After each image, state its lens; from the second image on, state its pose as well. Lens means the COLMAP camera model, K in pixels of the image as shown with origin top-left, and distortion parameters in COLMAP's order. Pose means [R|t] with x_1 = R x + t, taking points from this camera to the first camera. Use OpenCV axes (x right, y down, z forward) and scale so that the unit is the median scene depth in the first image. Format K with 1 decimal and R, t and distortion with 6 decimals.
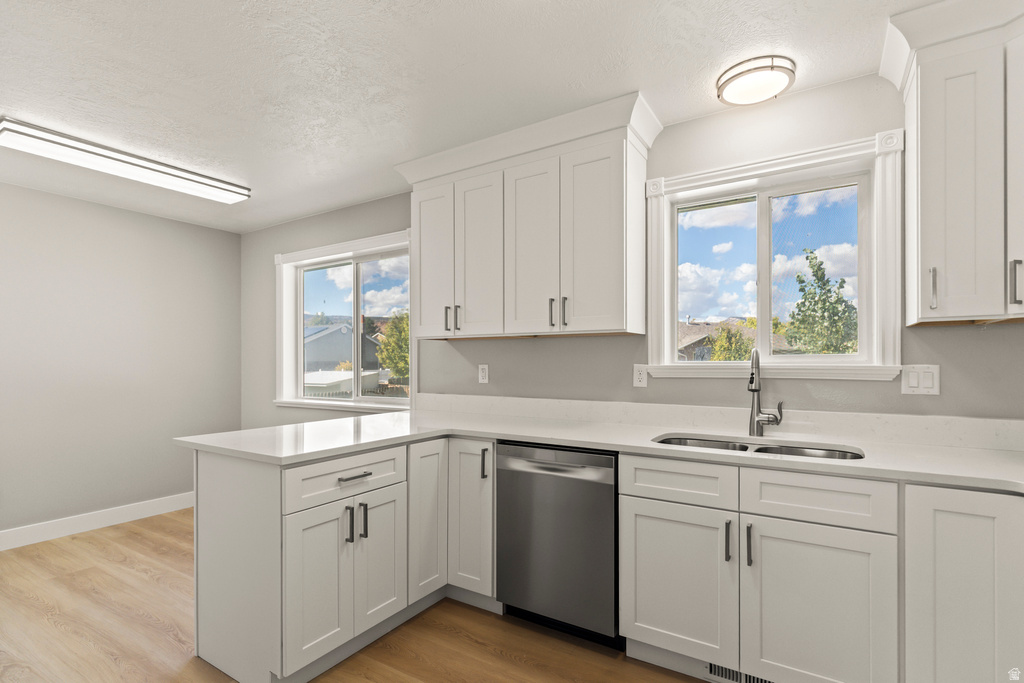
lens RADIAL K [[494.2, 0, 512.1], [0, 494.2, 361.8], [0, 0, 1]] dist [0.000911, -0.000227]
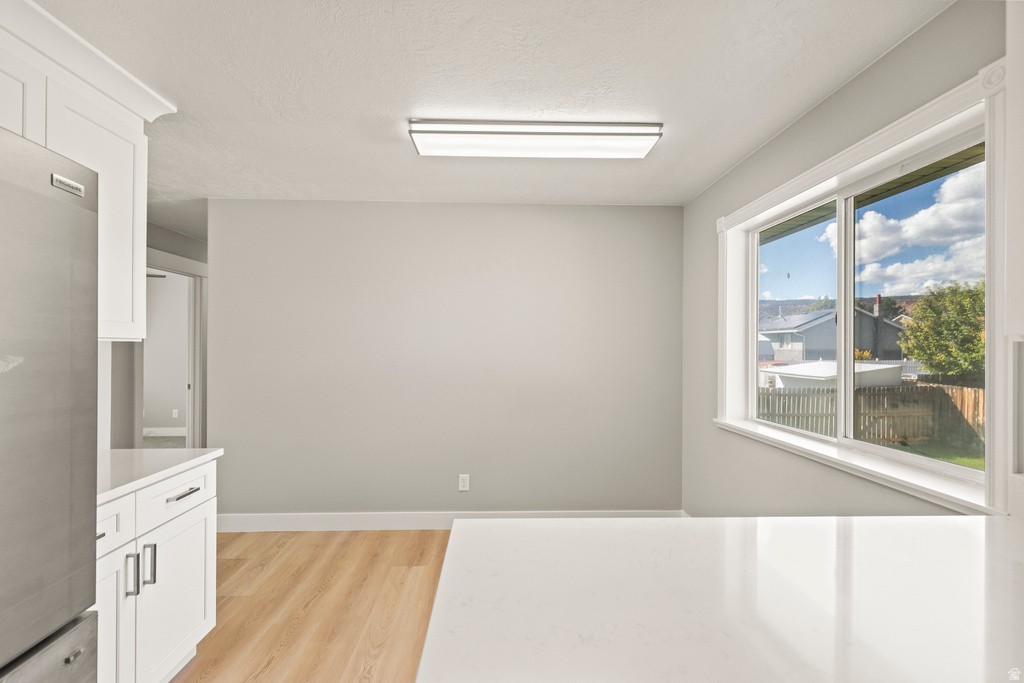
lens RADIAL K [[457.8, 0, 508.2], [0, 457.8, 349.2], [0, 0, 1]] dist [0.000638, 0.000084]
pose [[0.561540, 0.007508, -0.827416, -0.150501], [-0.005204, 0.999971, 0.005542, -0.045496], [0.827434, 0.001194, 0.561562, 0.594503]]
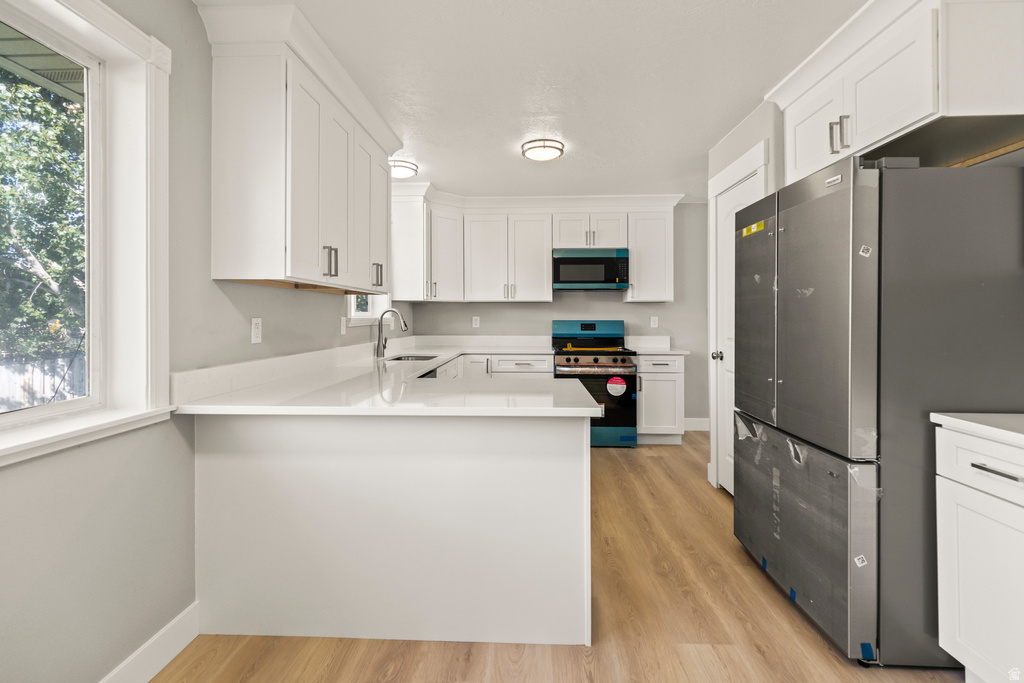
lens RADIAL K [[468.5, 0, 509.0], [0, 468.5, 313.2], [0, 0, 1]] dist [0.002810, 0.000120]
pose [[-0.496643, 0.007169, 0.867926, -1.037880], [0.000228, 0.999967, -0.008129, 0.004745], [-0.867955, -0.003840, -0.496628, 1.231355]]
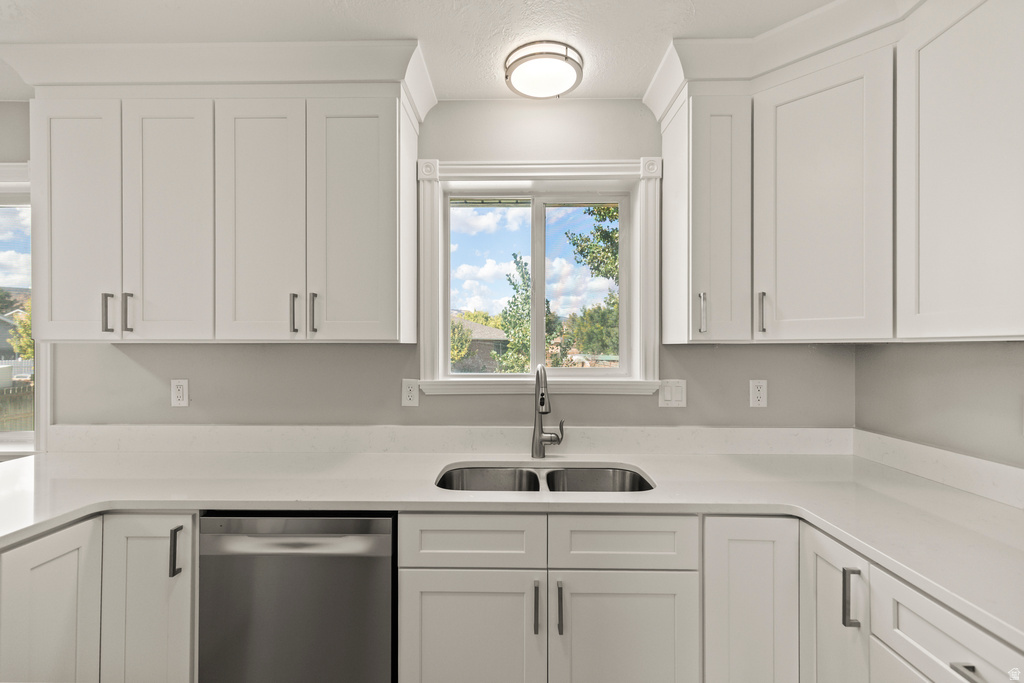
lens RADIAL K [[460.8, 0, 514.4], [0, 460.8, 348.1], [0, 0, 1]] dist [0.003697, 0.000339]
pose [[0.850362, 0.001524, 0.526196, 0.000289], [-0.001867, 0.999998, 0.000120, -0.047431], [-0.526195, -0.001085, 0.850363, 0.247359]]
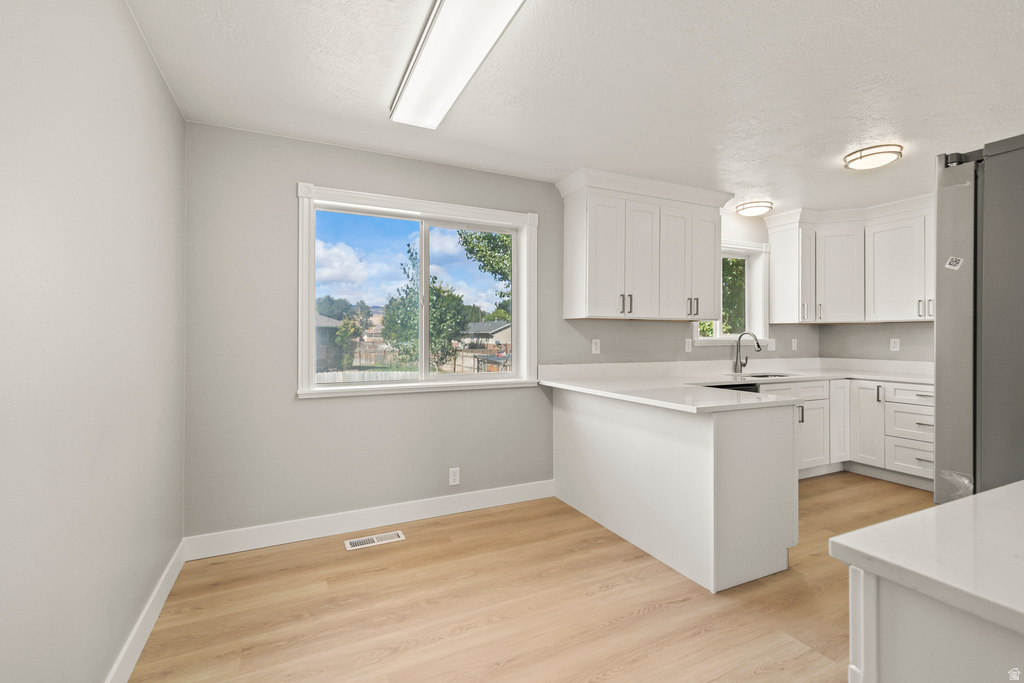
lens RADIAL K [[461.6, 0, 514.4], [0, 461.6, 335.6], [0, 0, 1]] dist [0.002692, 0.000178]
pose [[0.530206, 0.004770, 0.847856, -1.432126], [-0.002157, 0.999989, -0.004277, 0.001735], [-0.847866, 0.000439, 0.530210, 0.656130]]
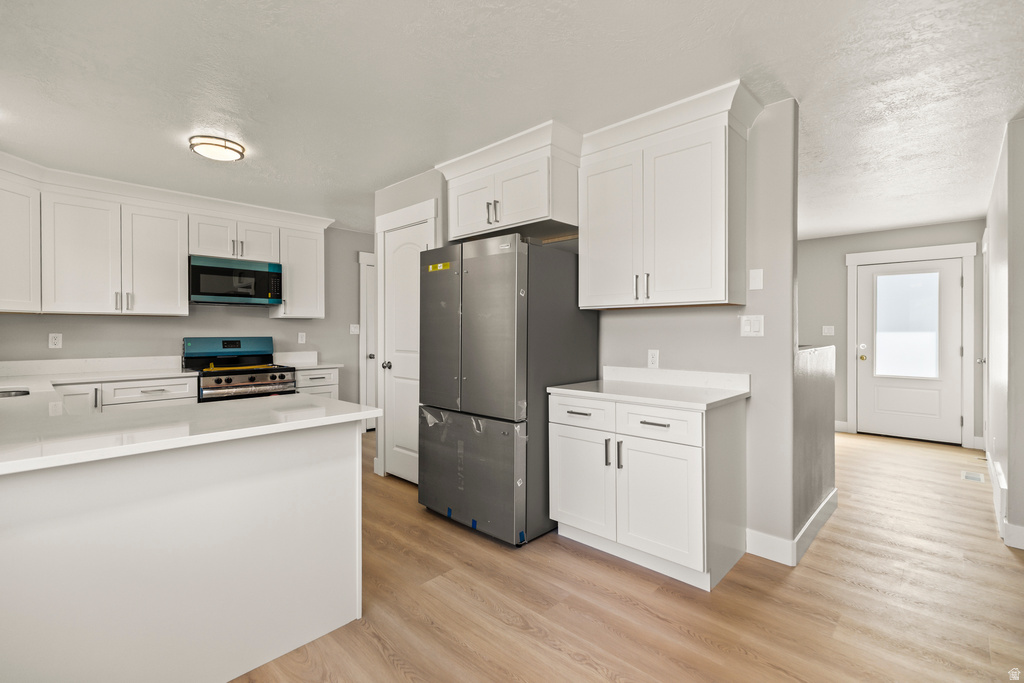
lens RADIAL K [[465.3, 0, 511.8], [0, 465.3, 327.7], [0, 0, 1]] dist [0.002568, 0.000247]
pose [[-0.981358, 0.005222, 0.192117, -0.905909], [0.003573, 0.999954, -0.008931, 0.002840], [-0.192155, -0.008078, -0.981331, 1.507267]]
